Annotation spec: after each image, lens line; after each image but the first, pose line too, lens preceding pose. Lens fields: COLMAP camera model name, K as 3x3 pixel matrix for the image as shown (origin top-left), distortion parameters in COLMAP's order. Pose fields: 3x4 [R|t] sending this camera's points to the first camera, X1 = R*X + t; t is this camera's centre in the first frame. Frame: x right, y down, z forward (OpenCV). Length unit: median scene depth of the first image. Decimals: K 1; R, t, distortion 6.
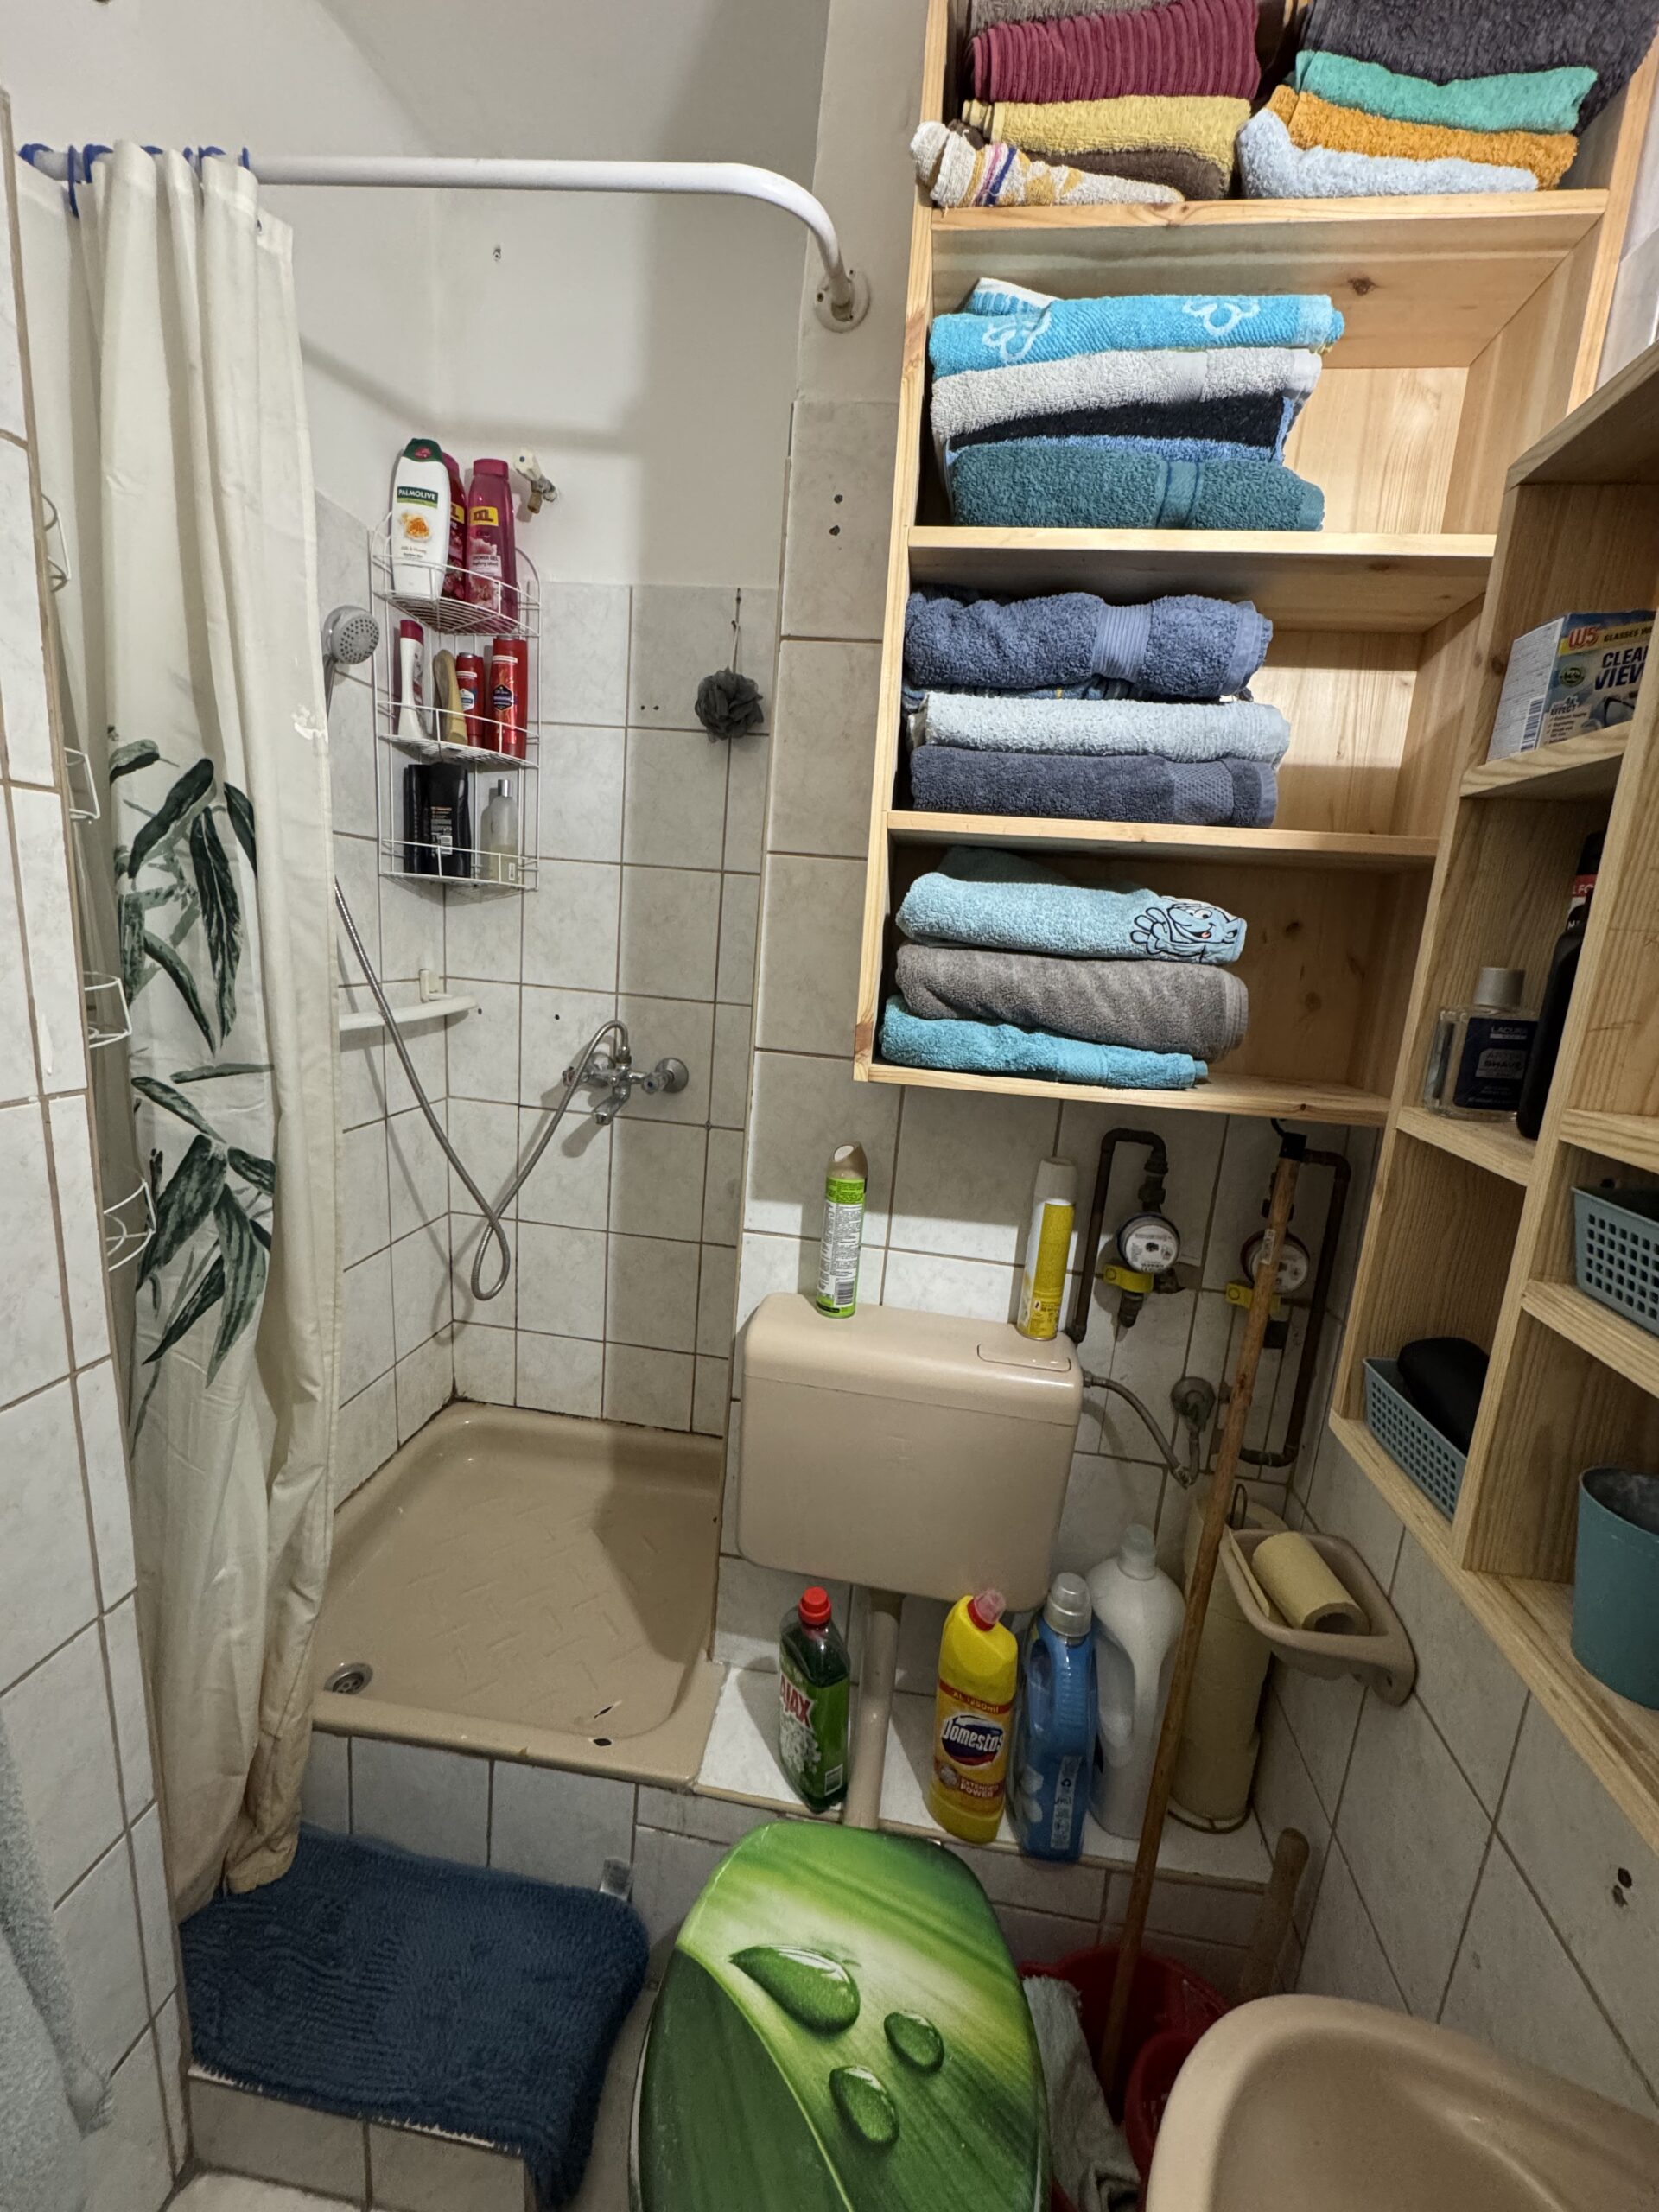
lens RADIAL K [[876.4, 0, 835.5], [0, 876.4, 1111.8], [0, 0, 1]] dist [-0.001207, -0.000733]
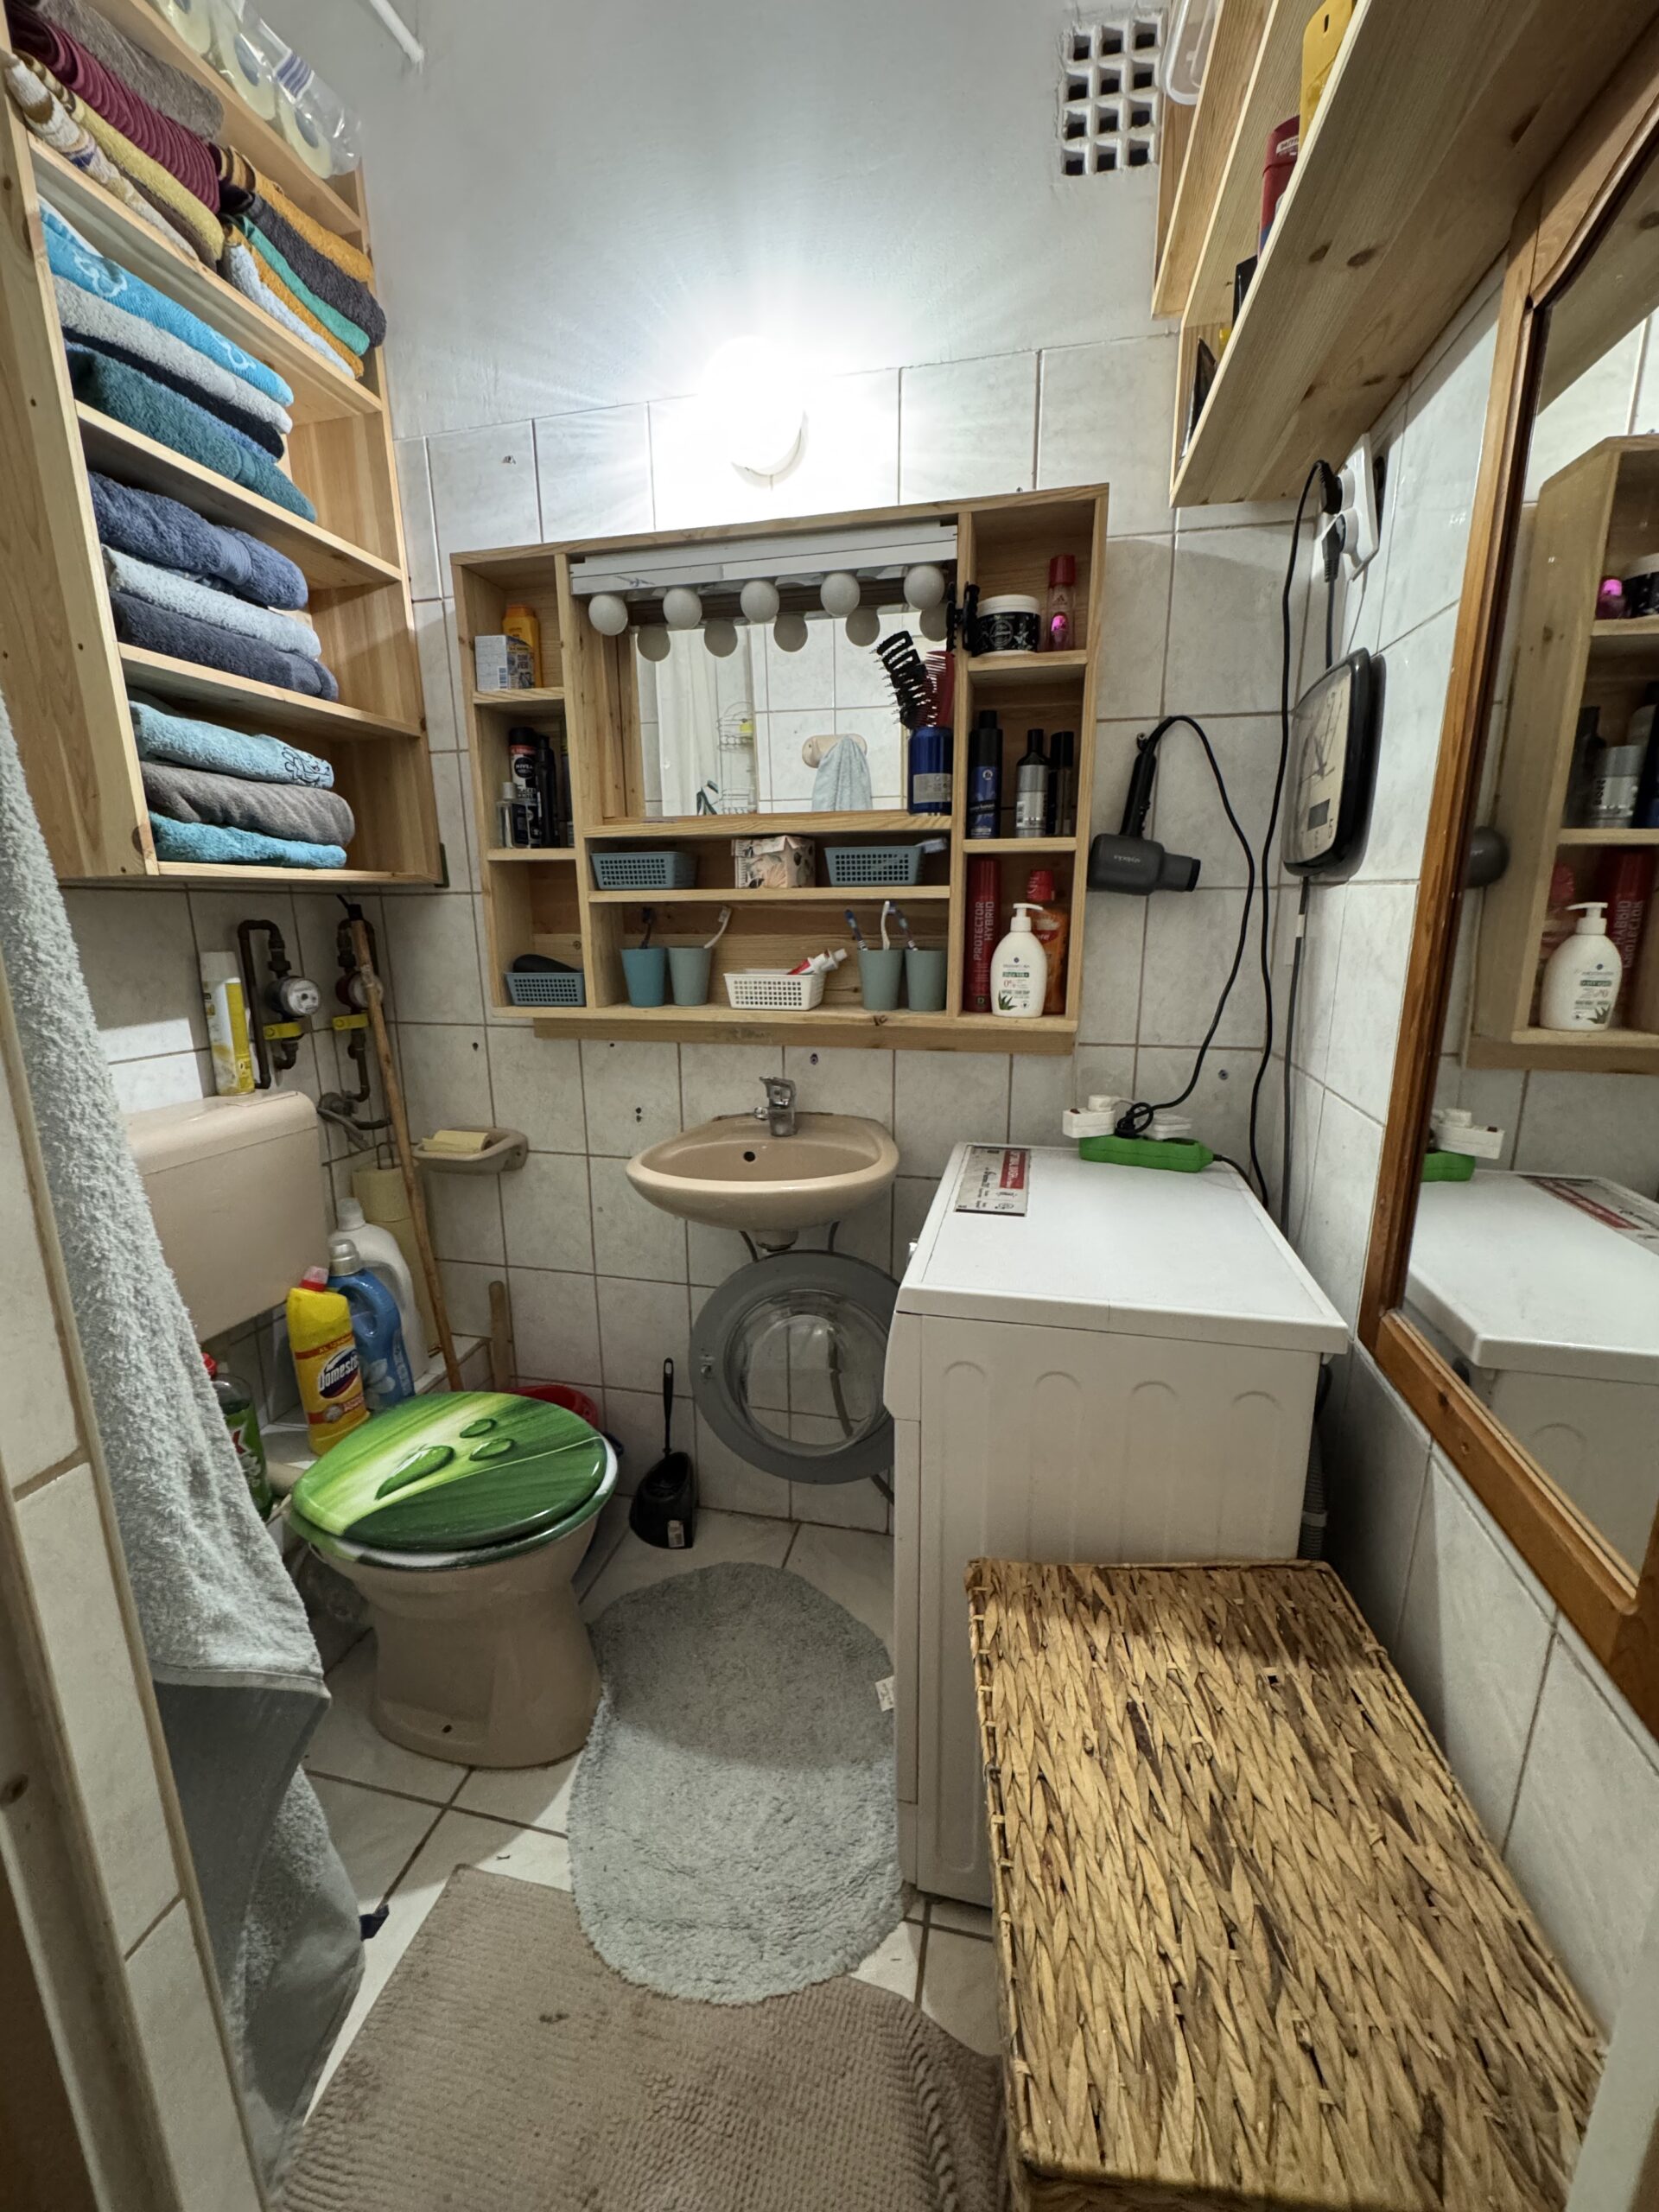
lens RADIAL K [[876.4, 0, 829.0], [0, 876.4, 1107.0], [0, 0, 1]] dist [-0.001207, -0.000733]
pose [[0.088822, -0.290874, 0.952629, -1.289309], [0.211750, 0.940062, 0.267294, 0.159933], [-0.973279, 0.177978, 0.145091, -0.027073]]
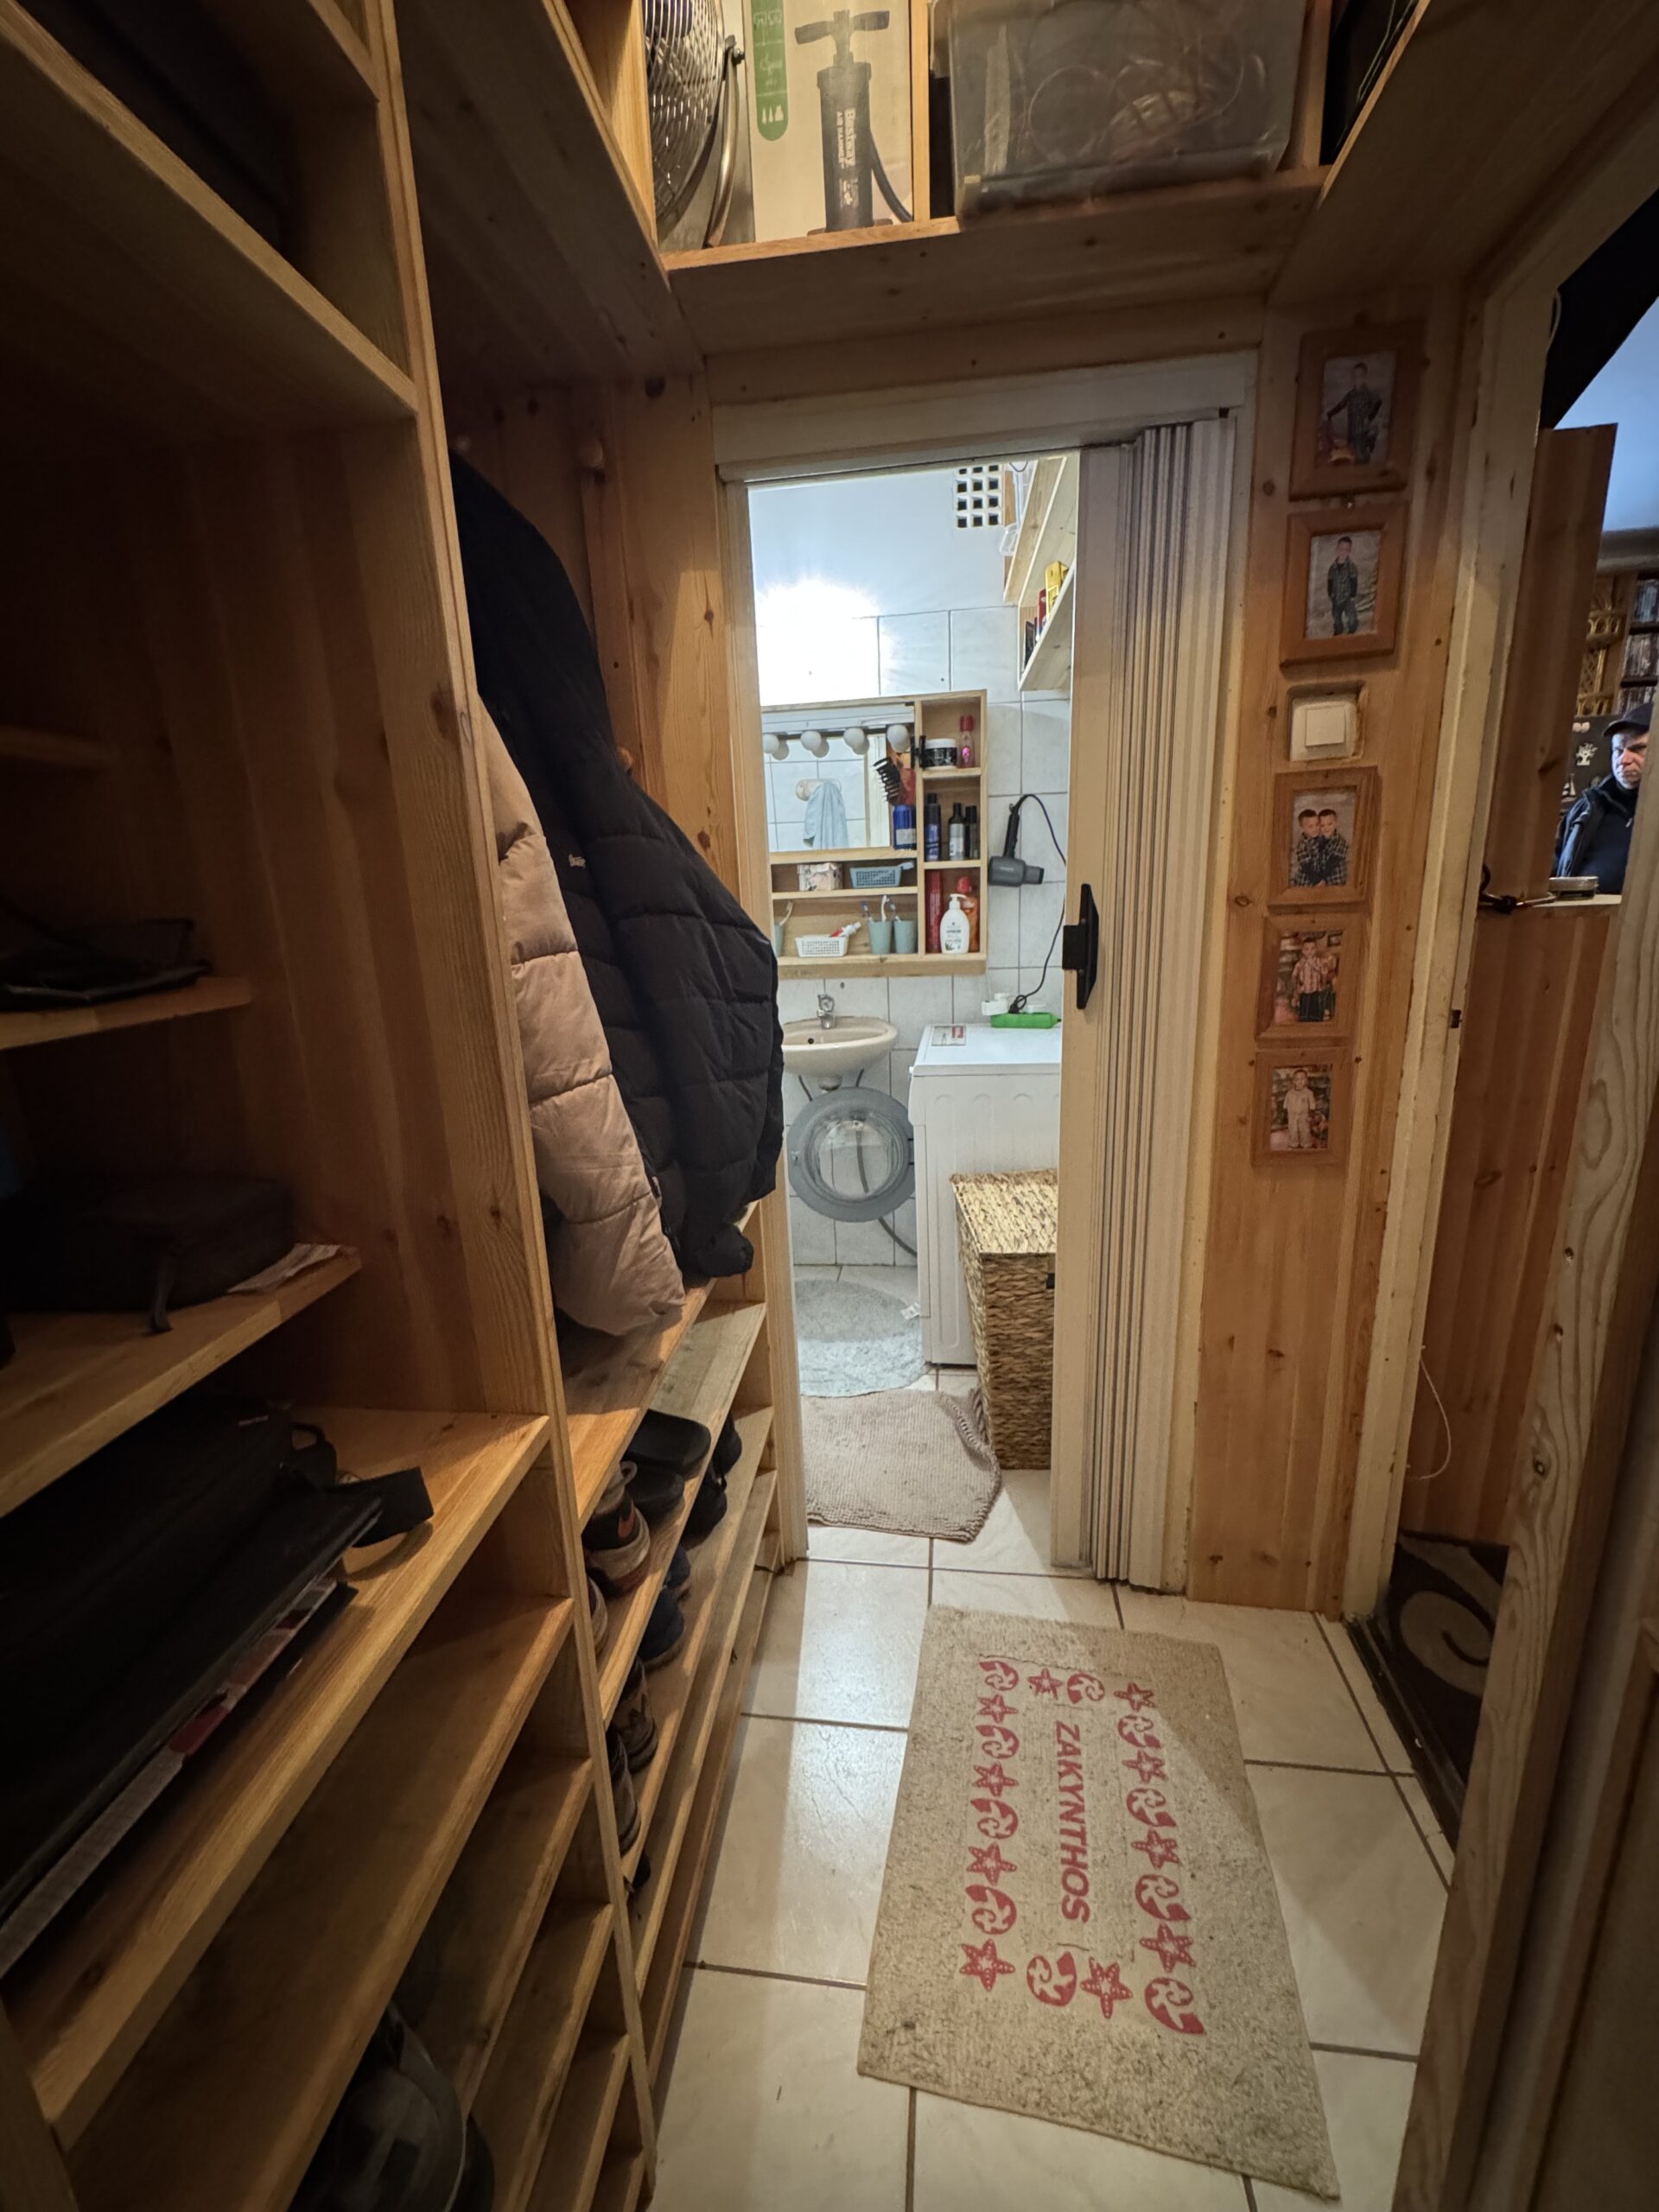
lens RADIAL K [[876.4, 0, 826.9], [0, 876.4, 1103.3], [0, 0, 1]] dist [-0.001207, -0.000733]
pose [[-0.000169, -0.311090, 0.950380, -2.647991], [0.241804, 0.922165, 0.301897, -0.029655], [-0.970325, 0.229857, 0.075067, 0.152419]]
